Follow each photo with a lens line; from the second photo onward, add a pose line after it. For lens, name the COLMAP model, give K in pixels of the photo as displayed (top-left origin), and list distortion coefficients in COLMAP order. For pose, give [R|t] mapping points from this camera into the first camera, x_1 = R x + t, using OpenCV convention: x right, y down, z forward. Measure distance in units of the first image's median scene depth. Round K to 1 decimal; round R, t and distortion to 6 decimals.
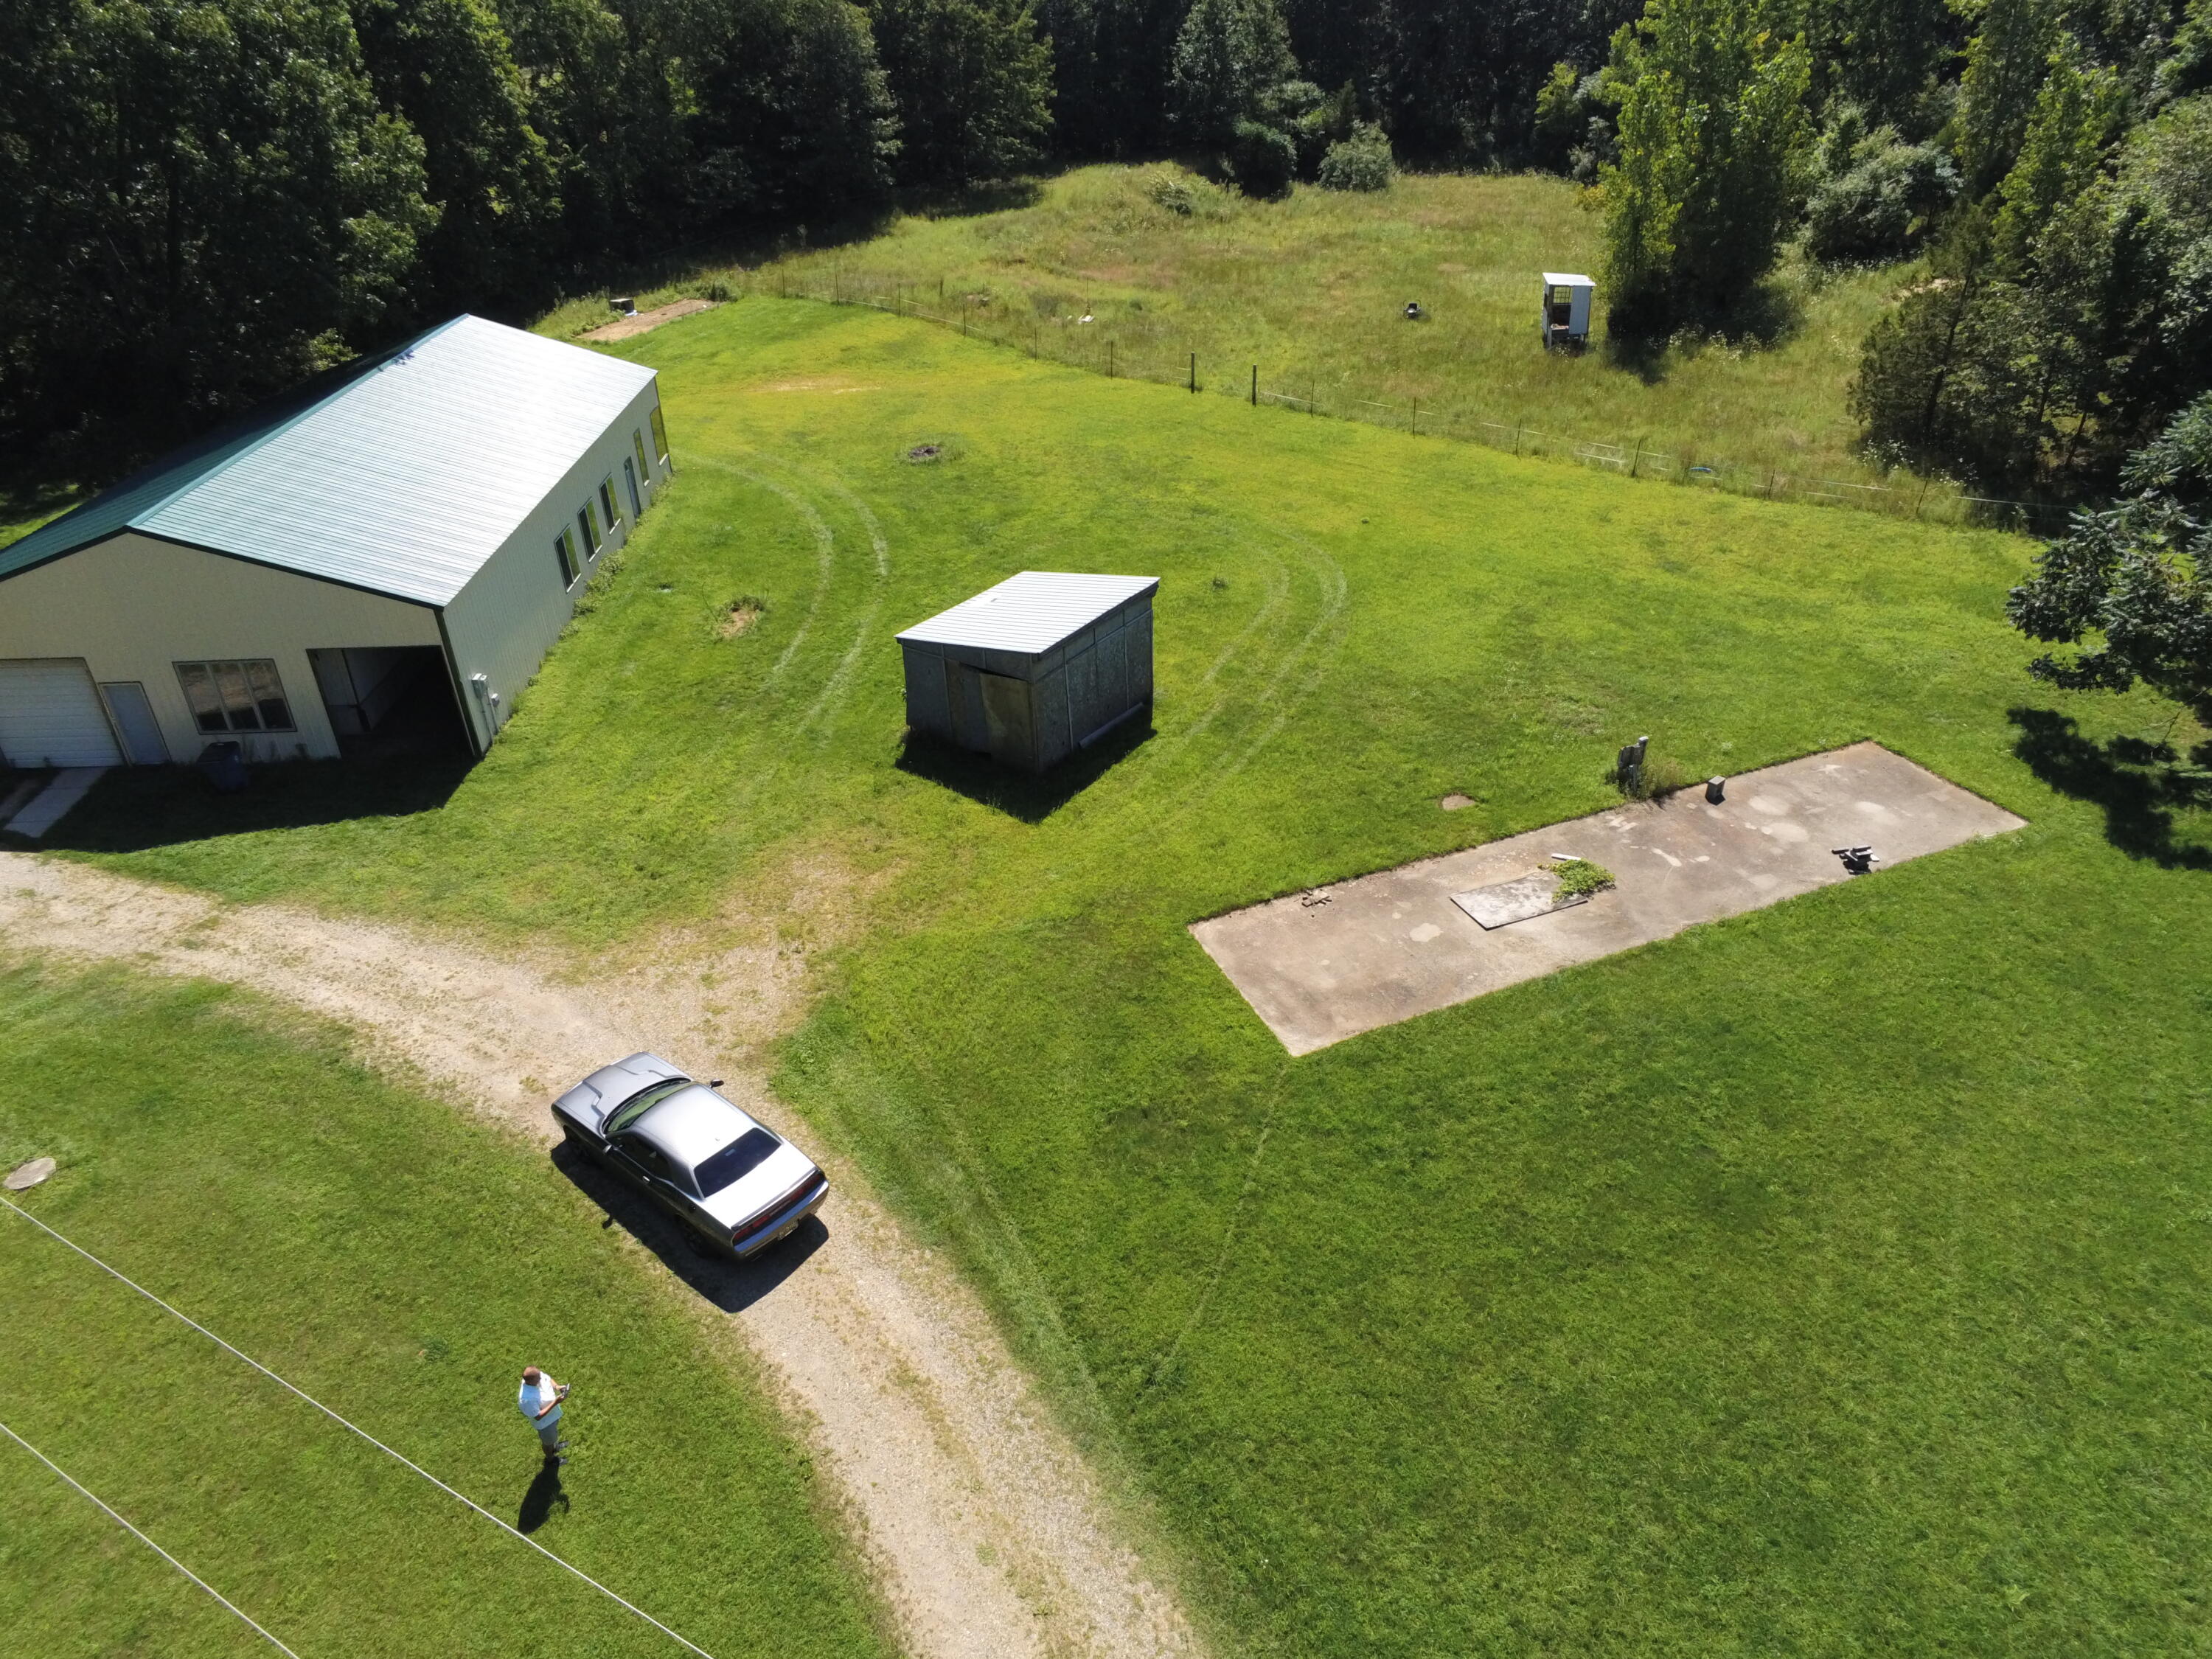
lens RADIAL K [[1427.0, 0, 1106.0], [0, 1427.0, 829.5], [0, 0, 1]] dist [0.003359, 0.001626]
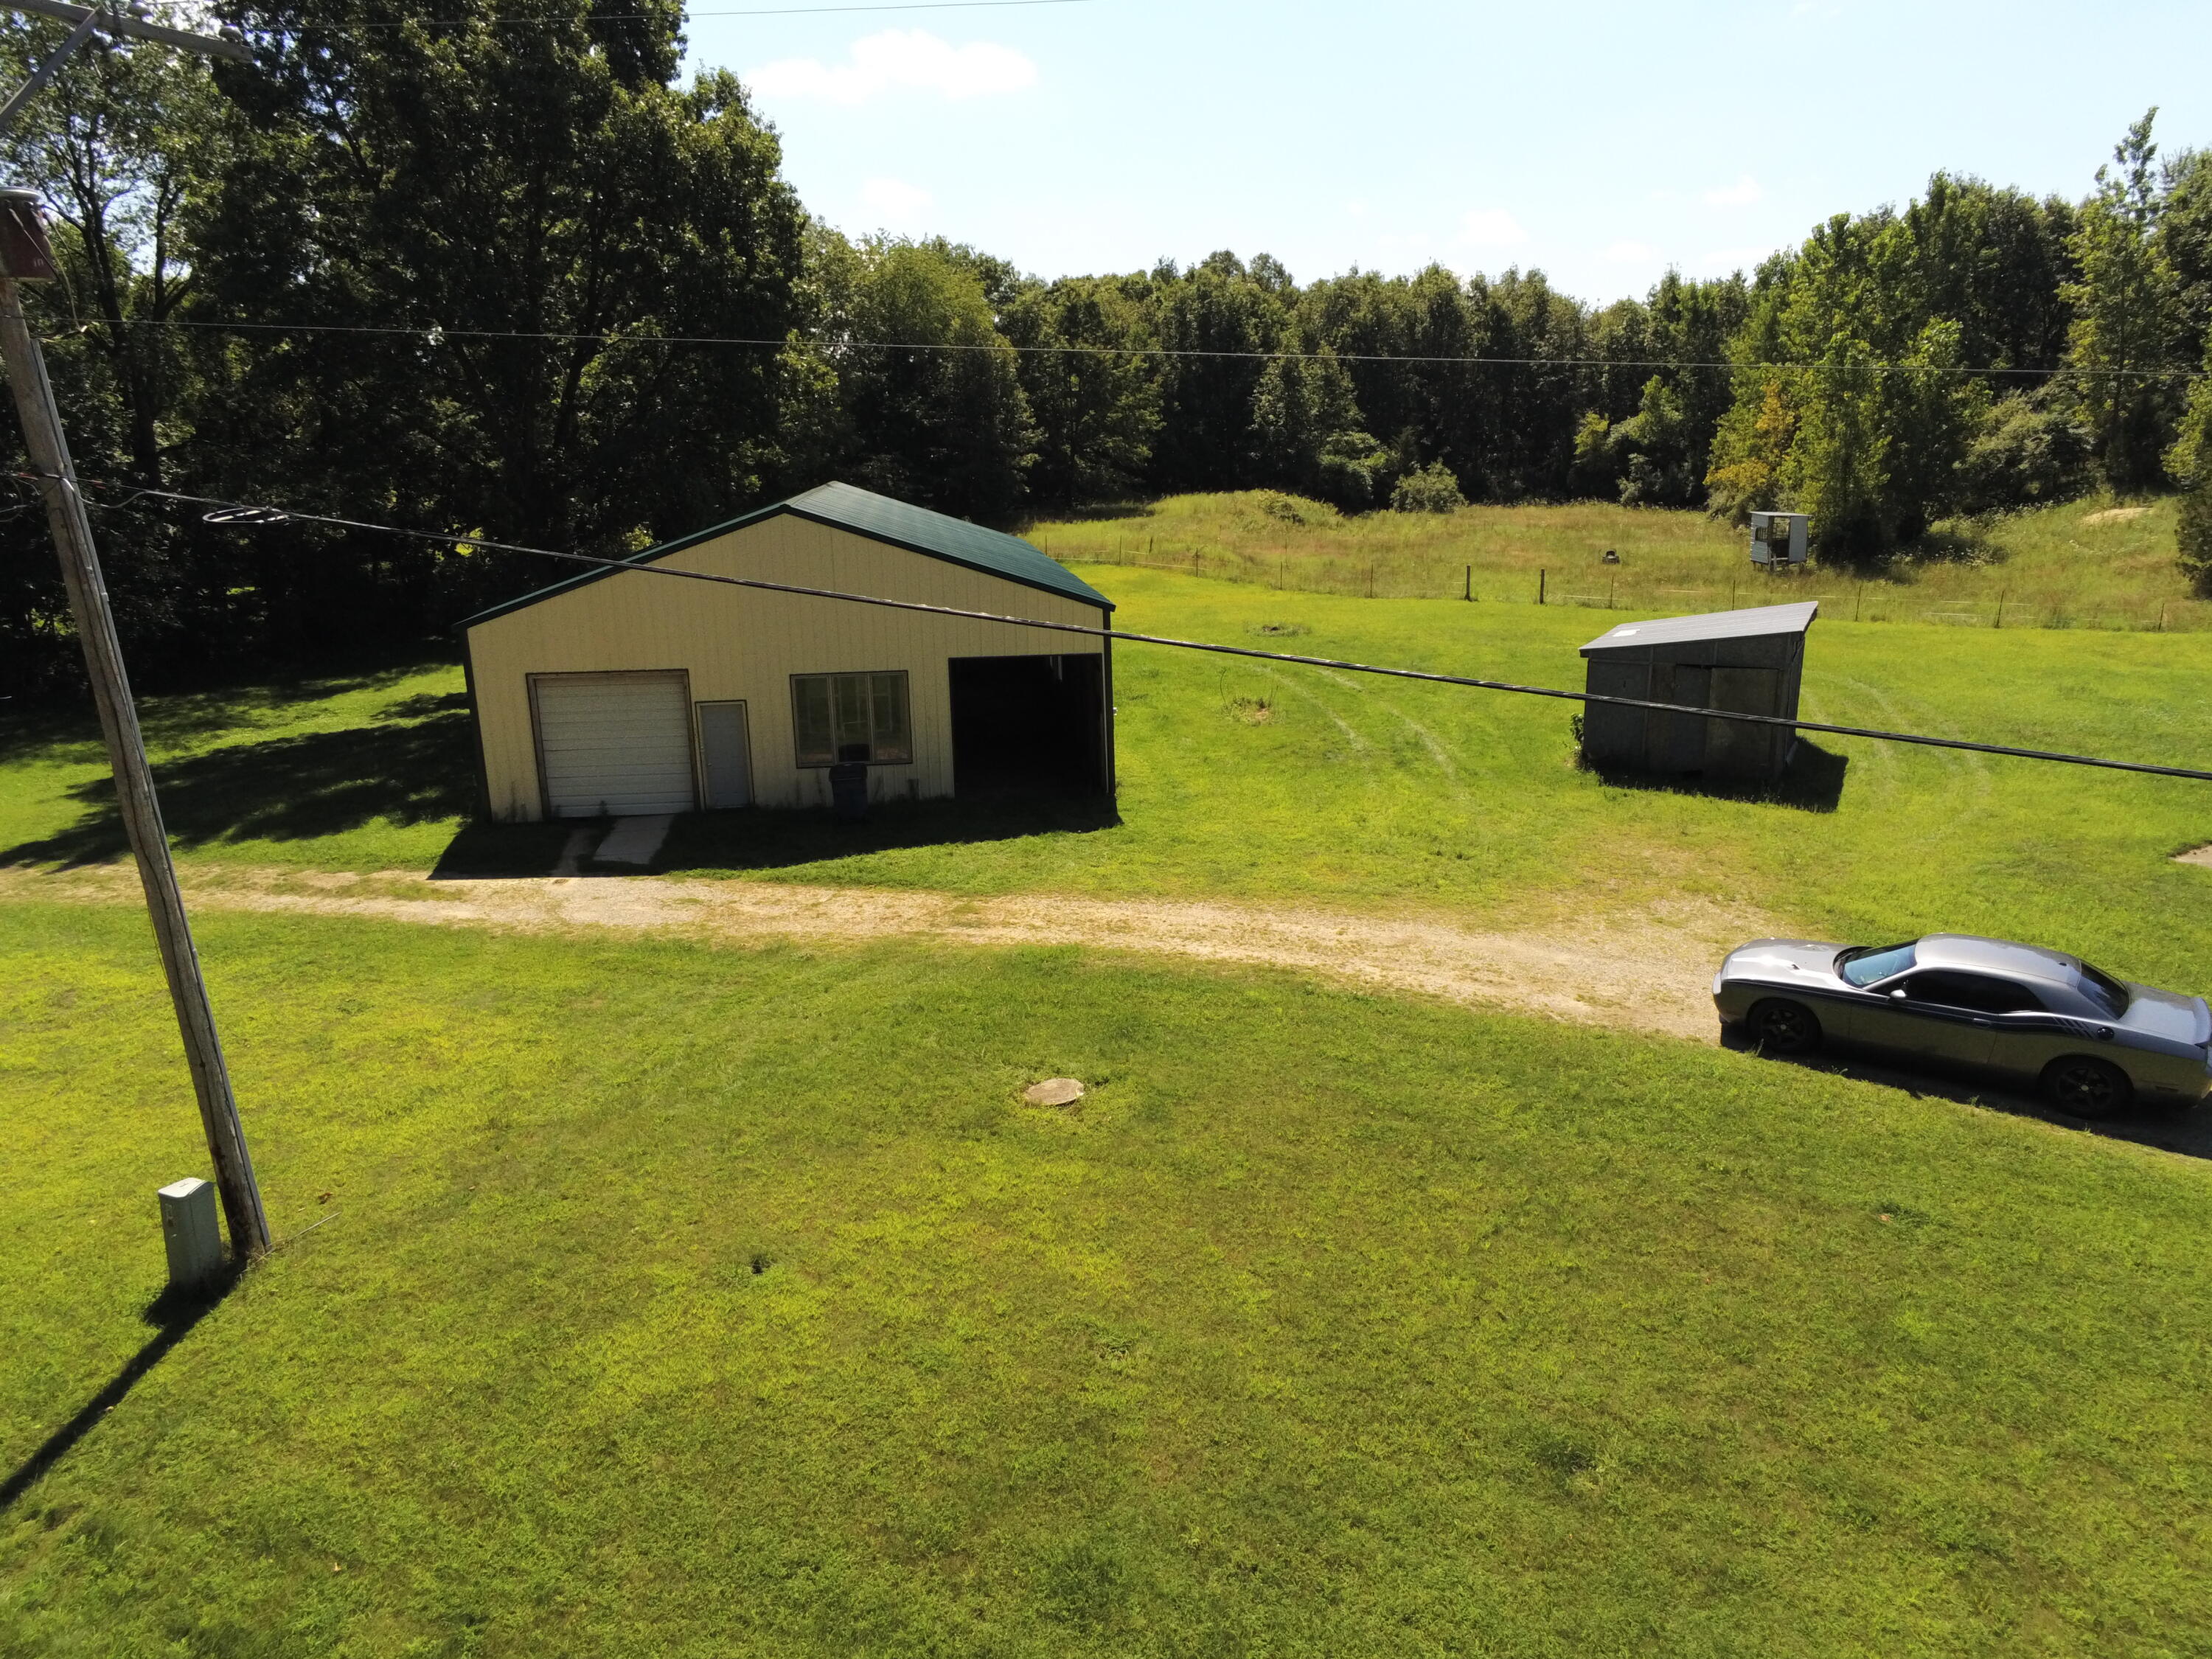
lens RADIAL K [[1427.0, 0, 1106.0], [0, 1427.0, 829.5], [0, 0, 1]] dist [0.003359, 0.001626]
pose [[0.995958, -0.024890, 0.086298, -0.514258], [0.048121, 0.959165, -0.278724, 0.205827], [-0.075837, 0.281751, 0.956486, 0.189532]]
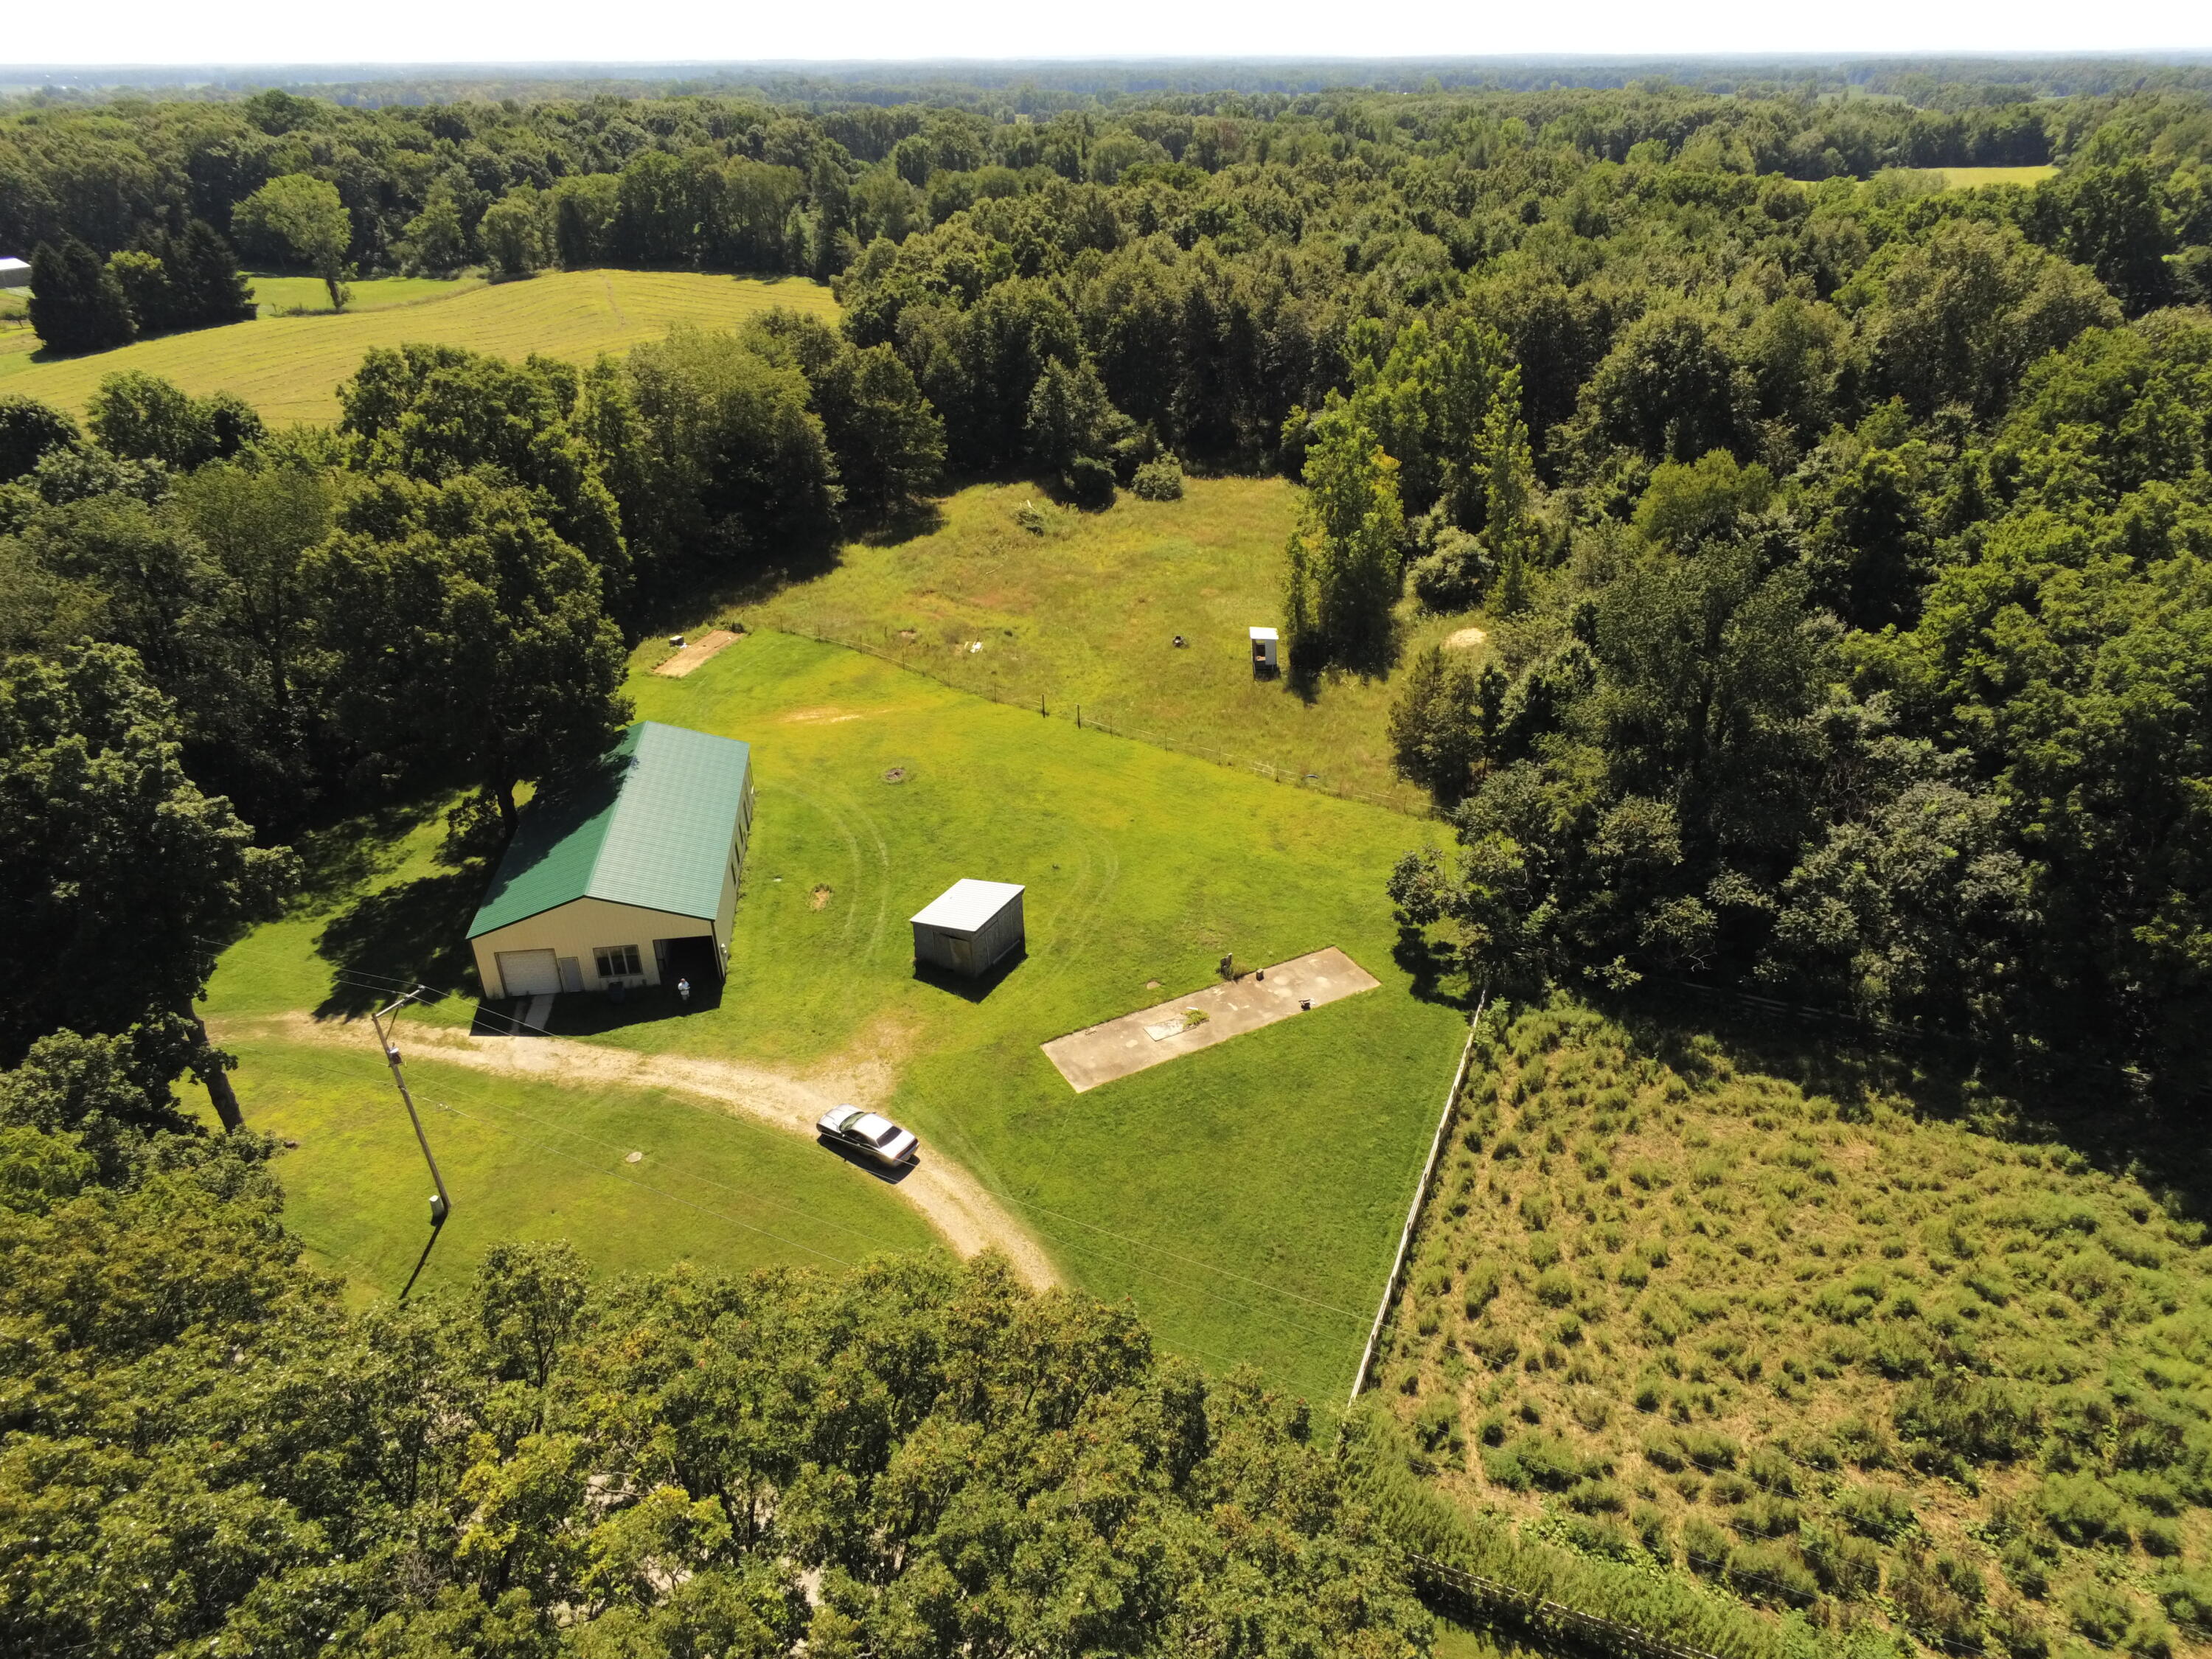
lens RADIAL K [[1427.0, 0, 1106.0], [0, 1427.0, 829.5], [0, 0, 1]] dist [0.003359, 0.001626]
pose [[0.996164, -0.038326, 0.078665, -0.008926], [0.042108, 0.998007, -0.046997, -0.156248], [-0.076707, 0.050129, 0.995793, -1.272605]]
